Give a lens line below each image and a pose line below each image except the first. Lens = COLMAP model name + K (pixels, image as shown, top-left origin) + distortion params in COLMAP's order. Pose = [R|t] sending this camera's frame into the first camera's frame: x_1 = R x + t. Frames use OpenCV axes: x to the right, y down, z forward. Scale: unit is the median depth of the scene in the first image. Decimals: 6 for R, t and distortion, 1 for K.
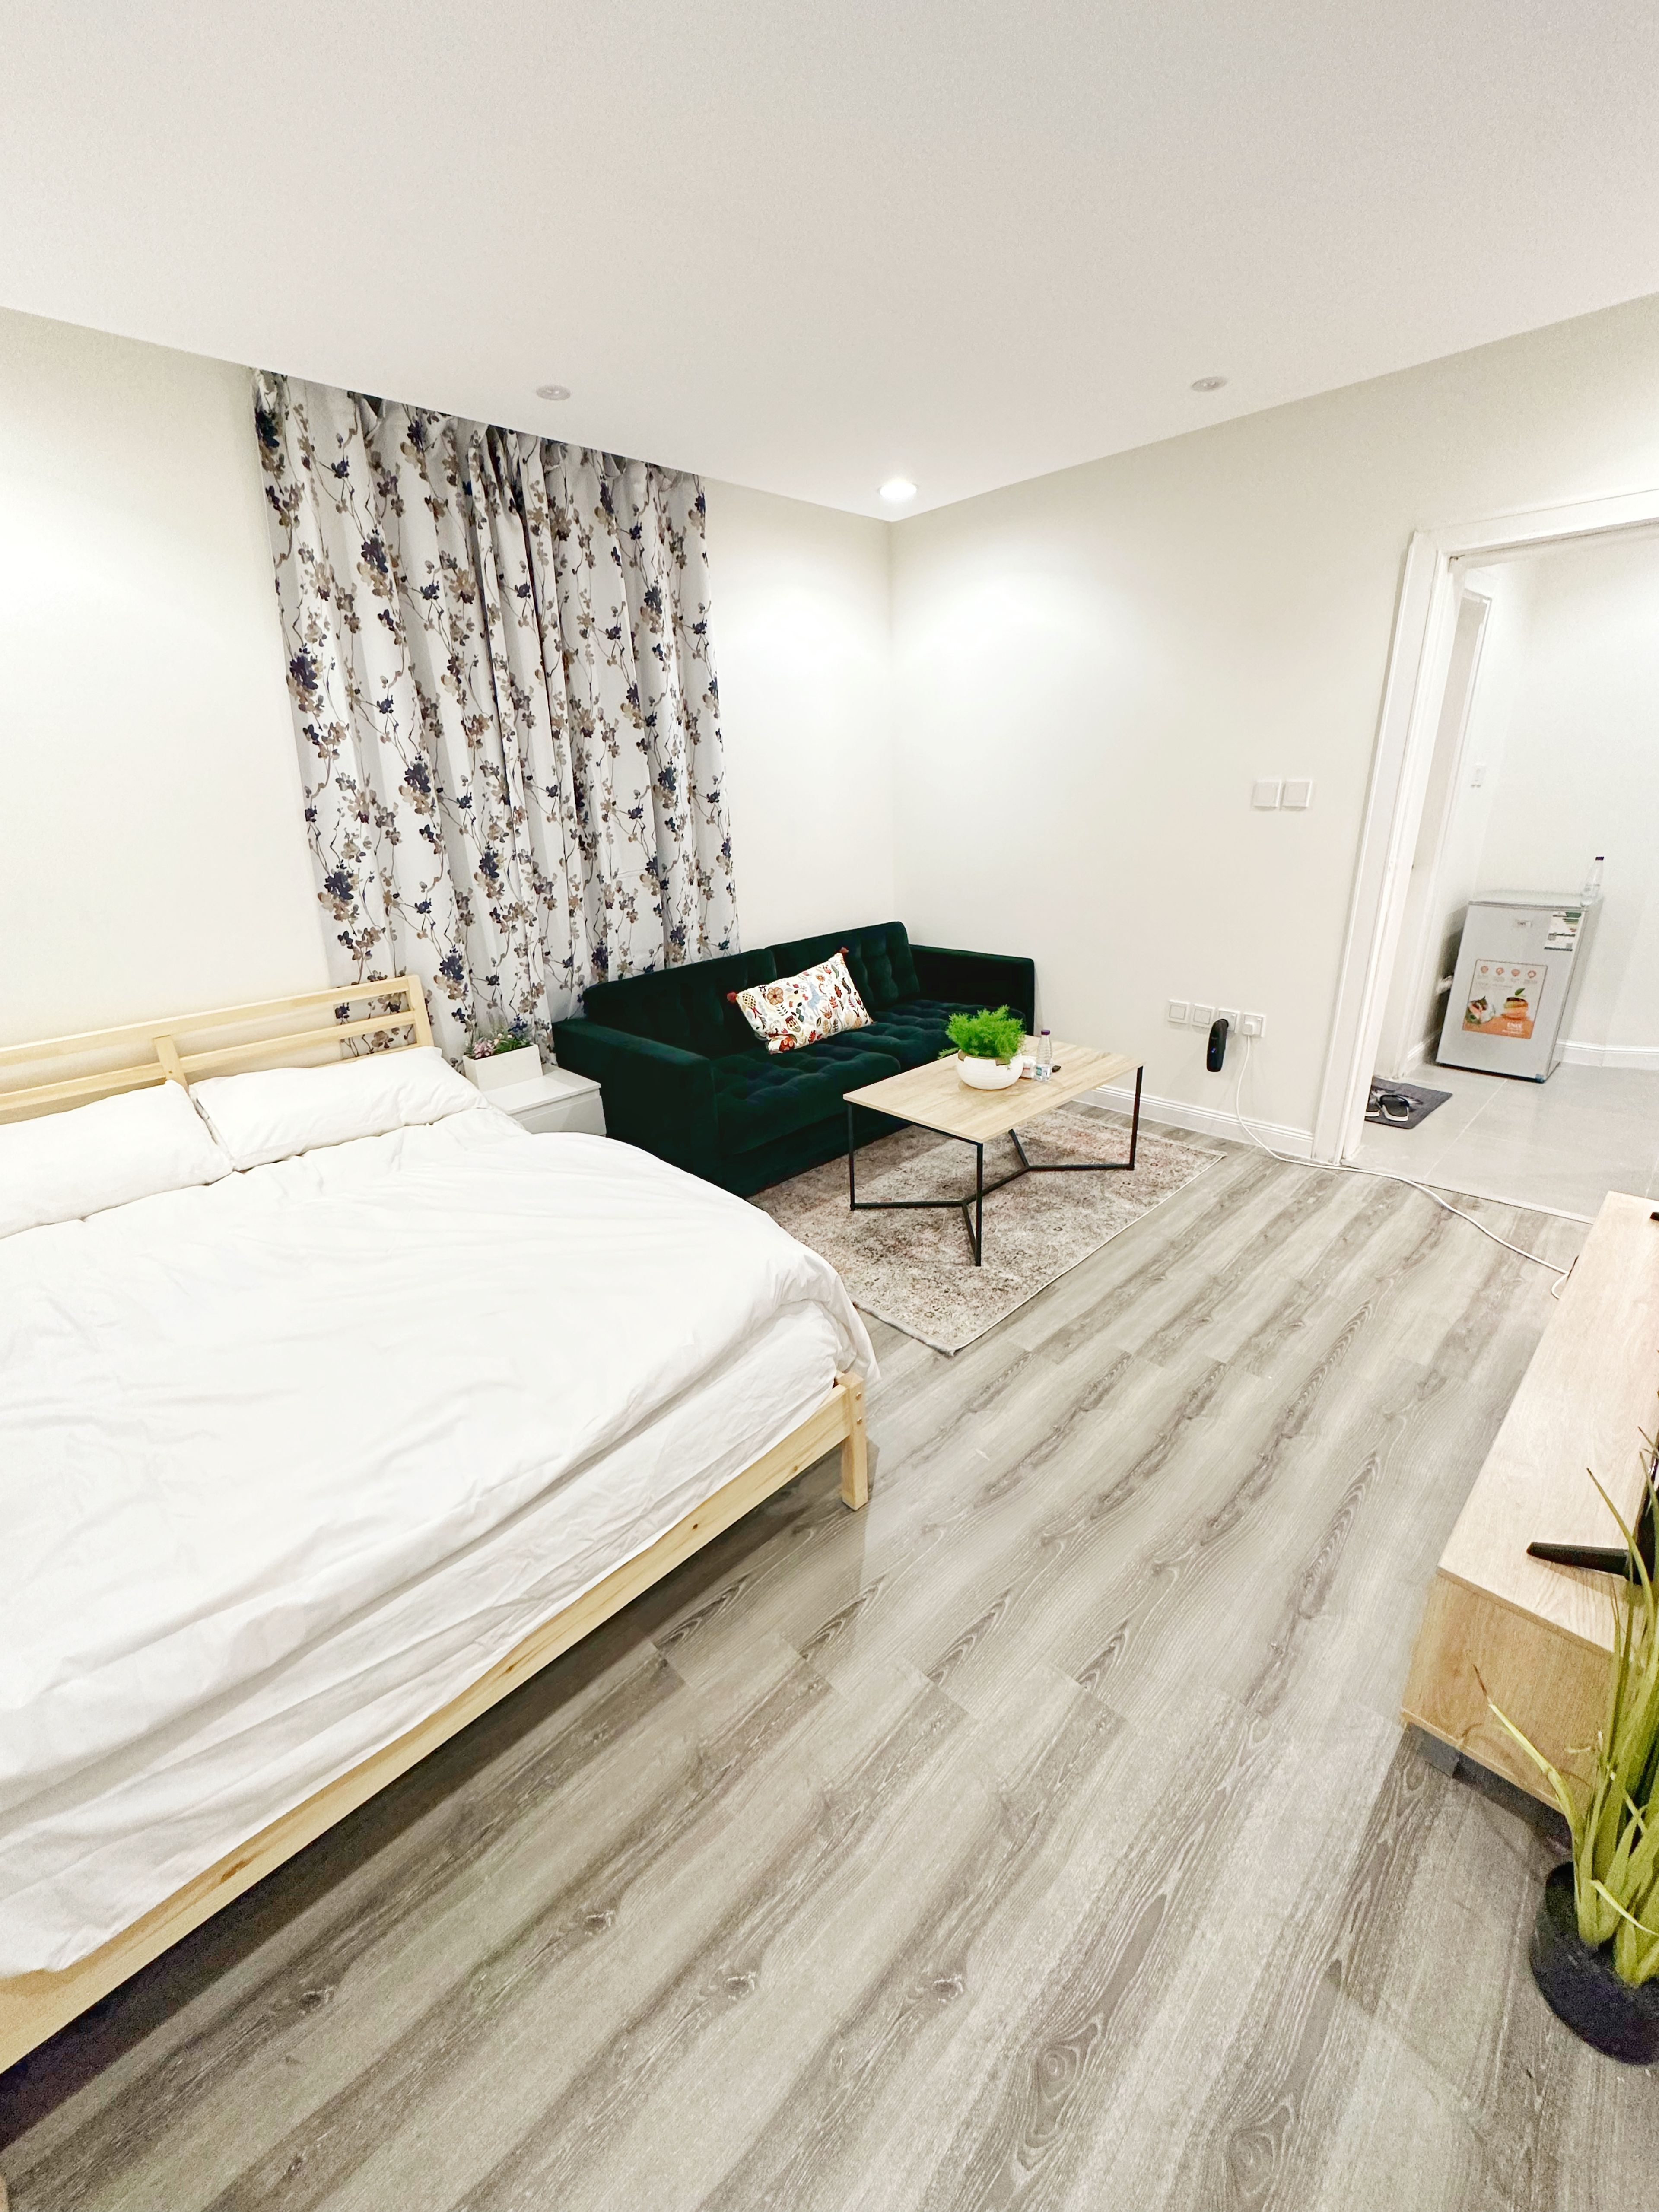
lens RADIAL K [[881.7, 0, 836.5], [0, 881.7, 1112.0], [0, 0, 1]] dist [-0.002882, -0.000060]
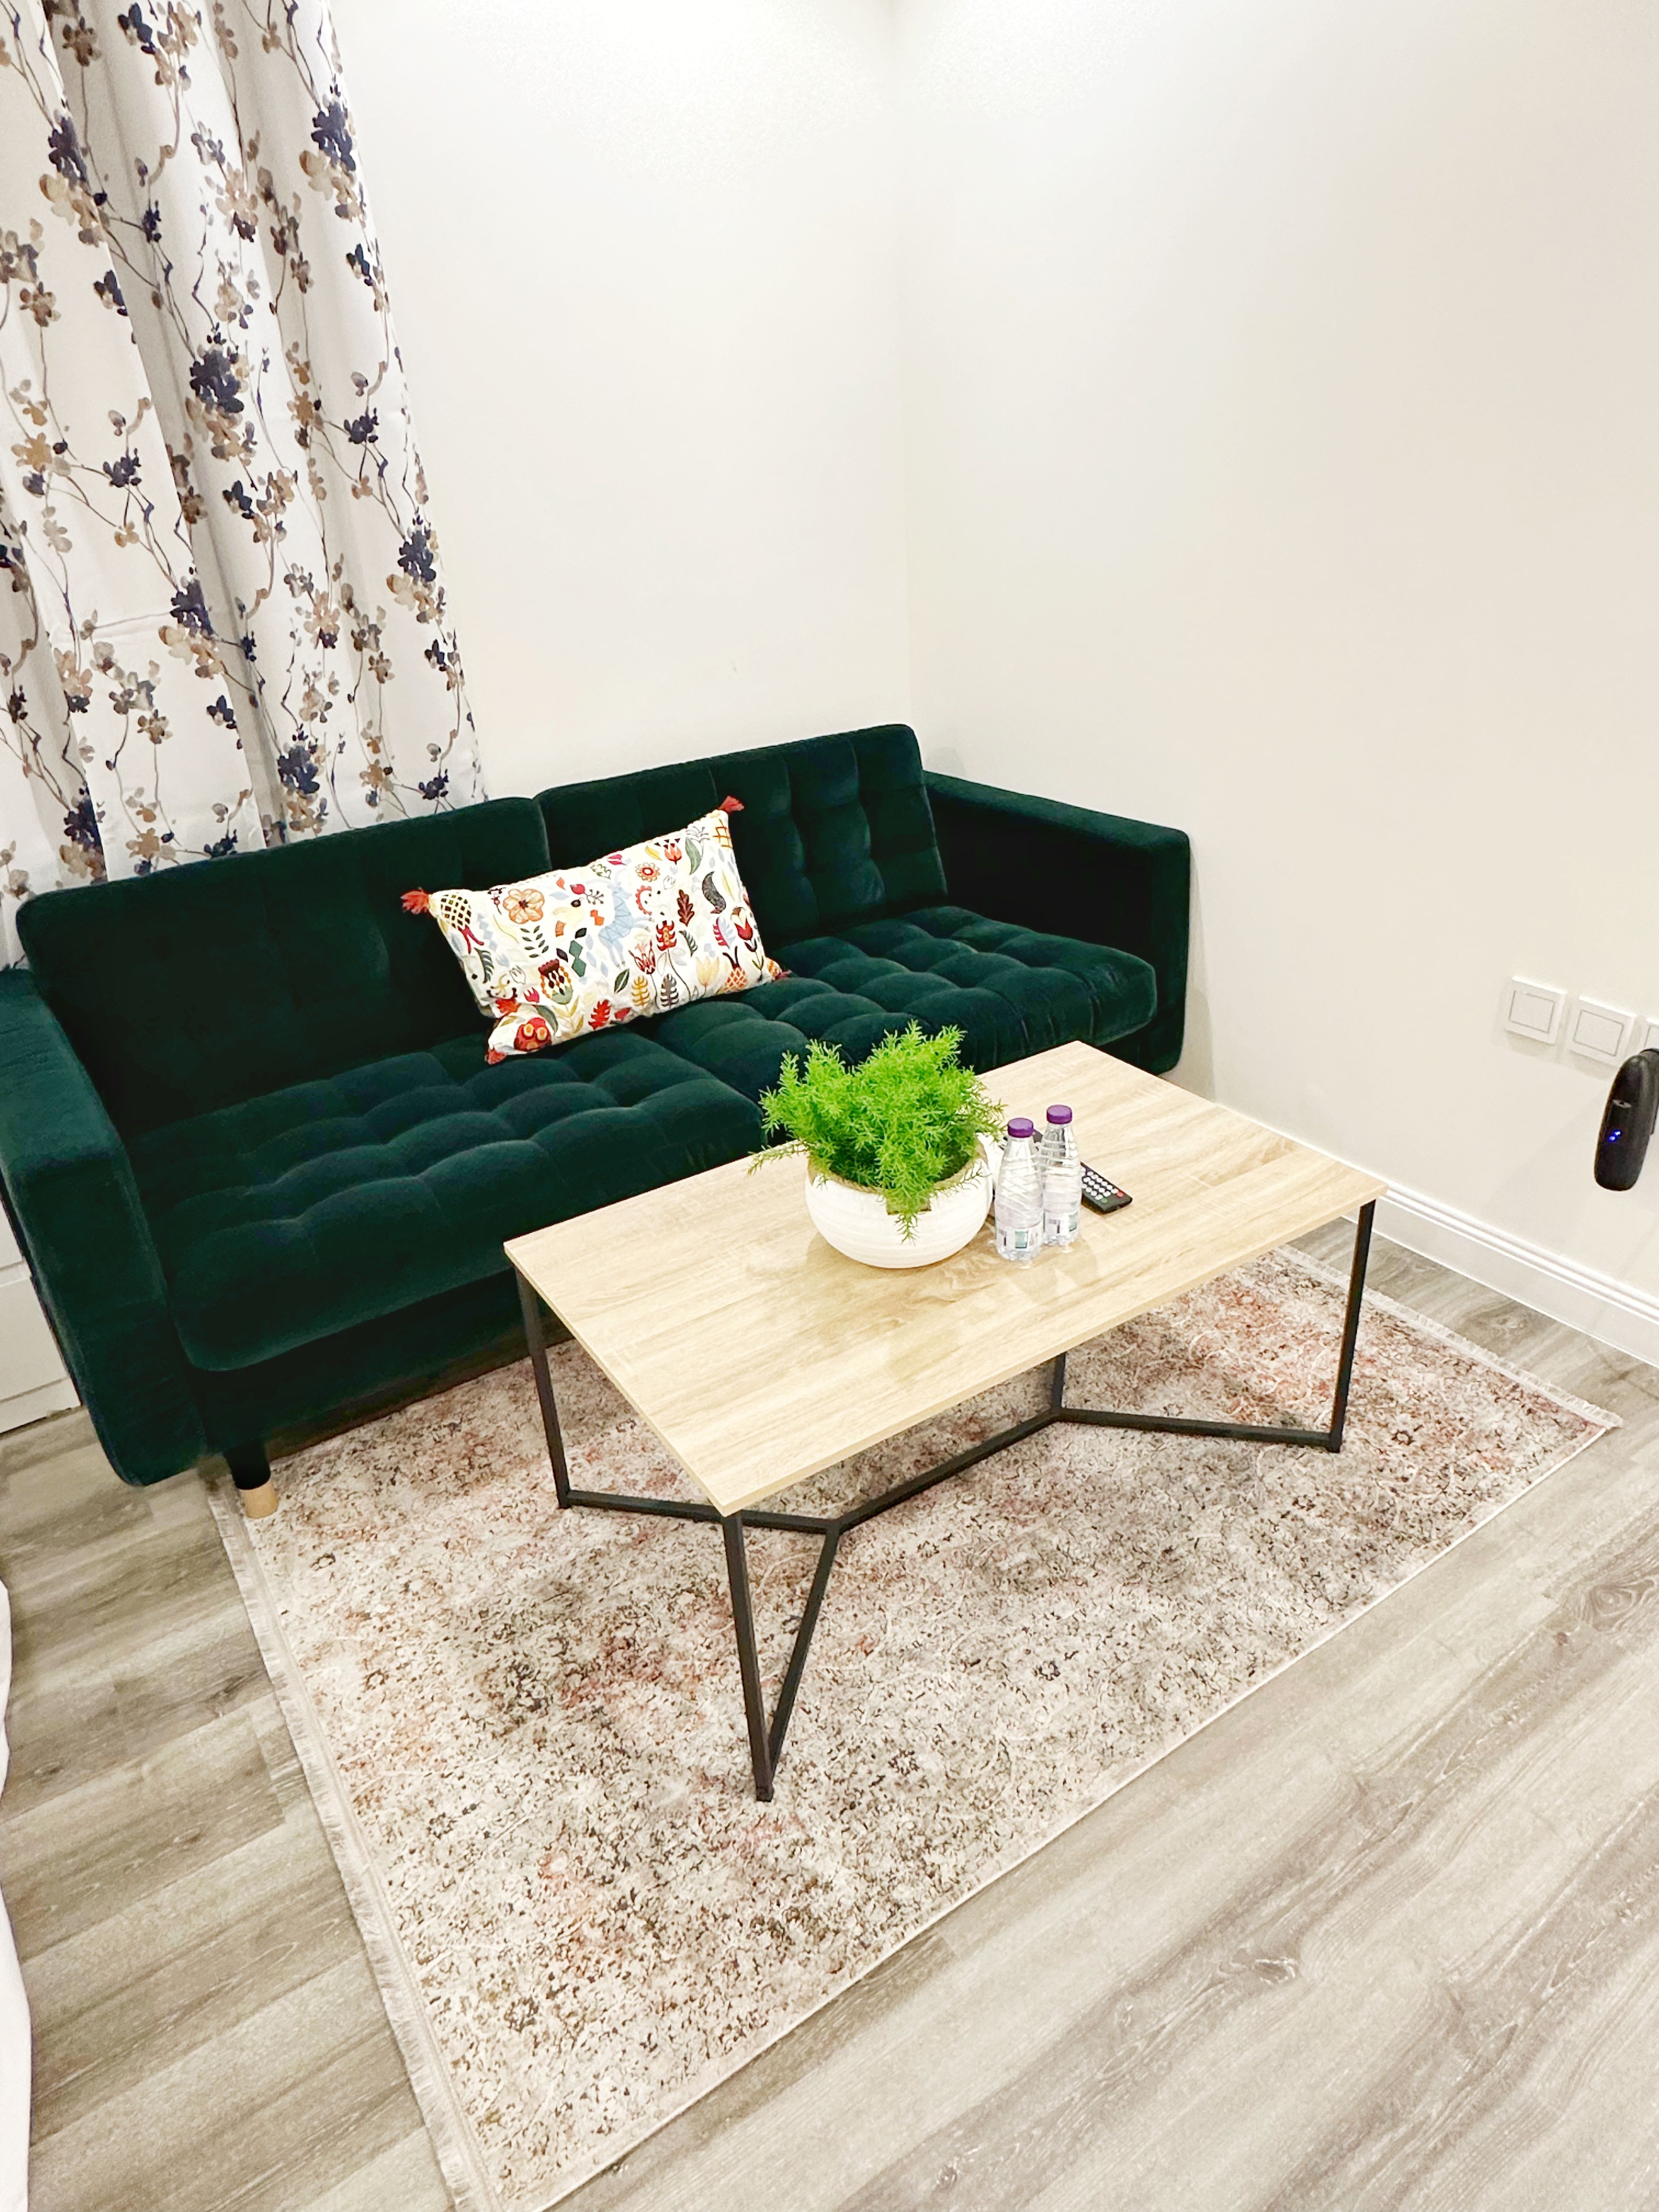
lens RADIAL K [[1356.1, 0, 829.5], [0, 1356.1, 1106.0], [0, 0, 1]] dist [-0.004308, -0.000415]
pose [[0.981411, 0.069131, -0.179033, 0.219037], [-0.049114, 0.992275, 0.113921, -0.134936], [0.185526, -0.103010, 0.977225, 0.416987]]
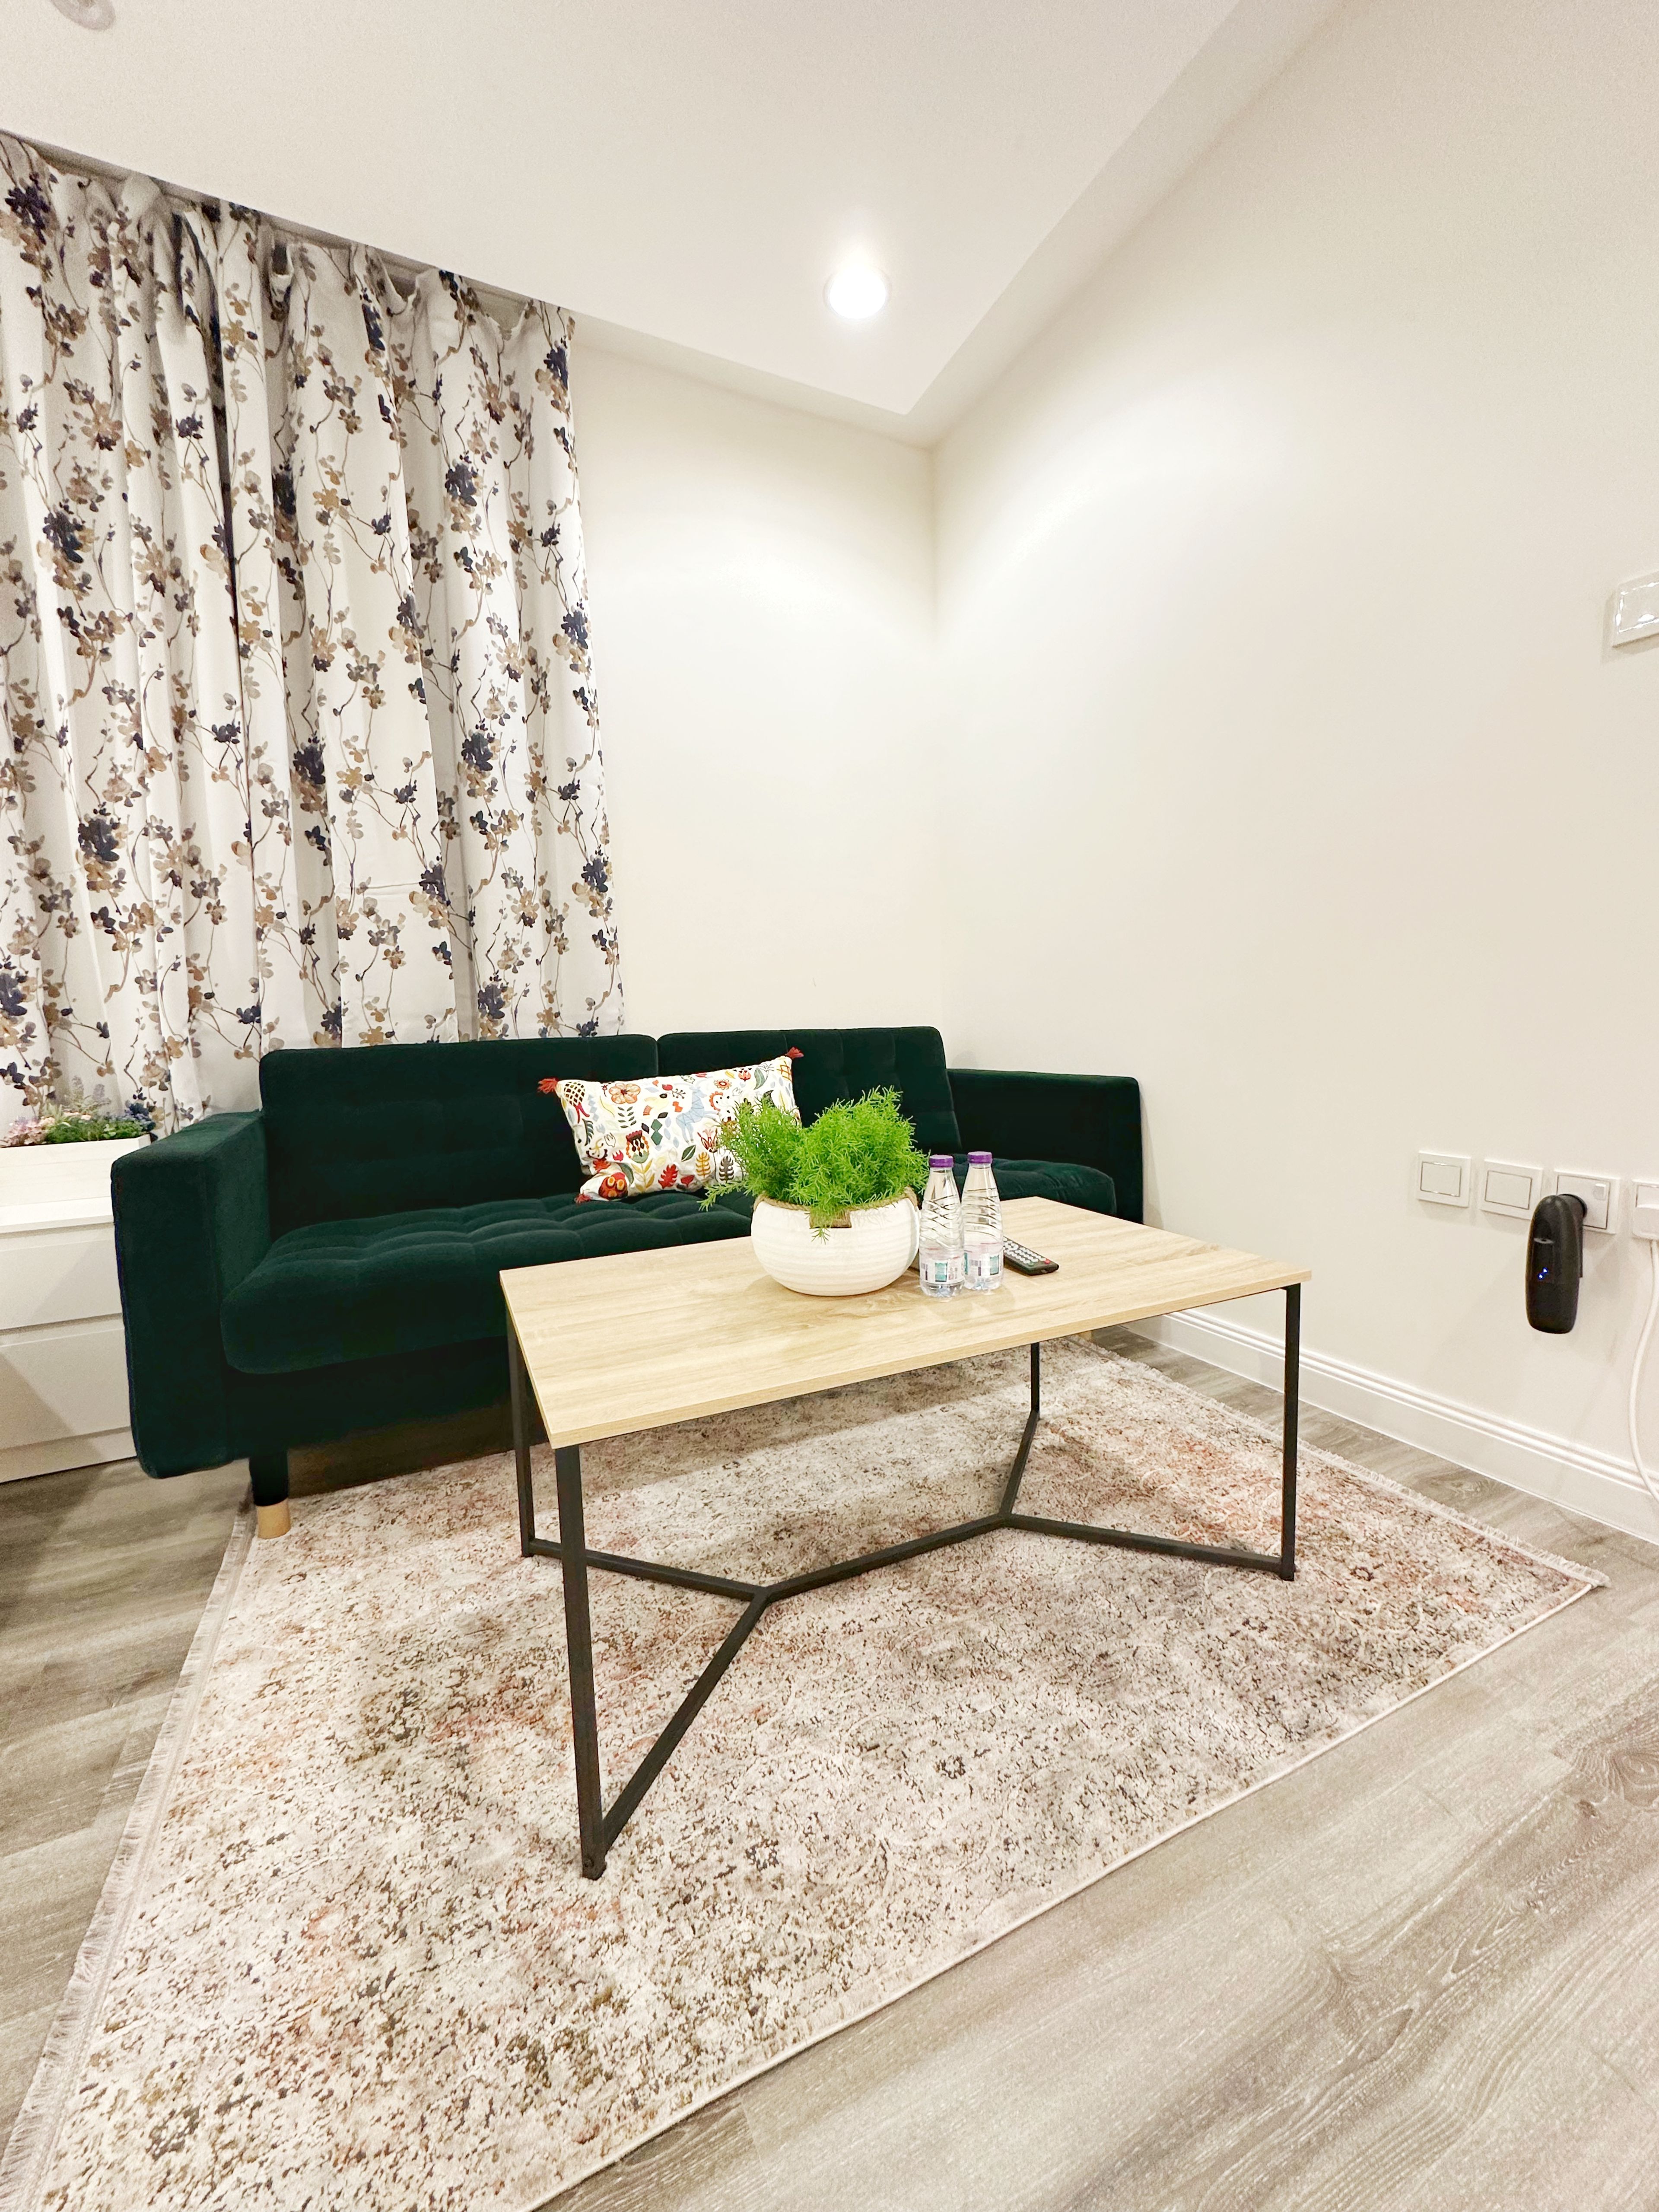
lens RADIAL K [[881.7, 0, 836.5], [0, 881.7, 1112.0], [0, 0, 1]] dist [-0.002882, -0.000060]
pose [[0.946499, 0.042524, -0.319893, 0.268436], [-0.120792, 0.965903, -0.229001, -0.014492], [0.299247, 0.255390, 0.919362, 0.565693]]
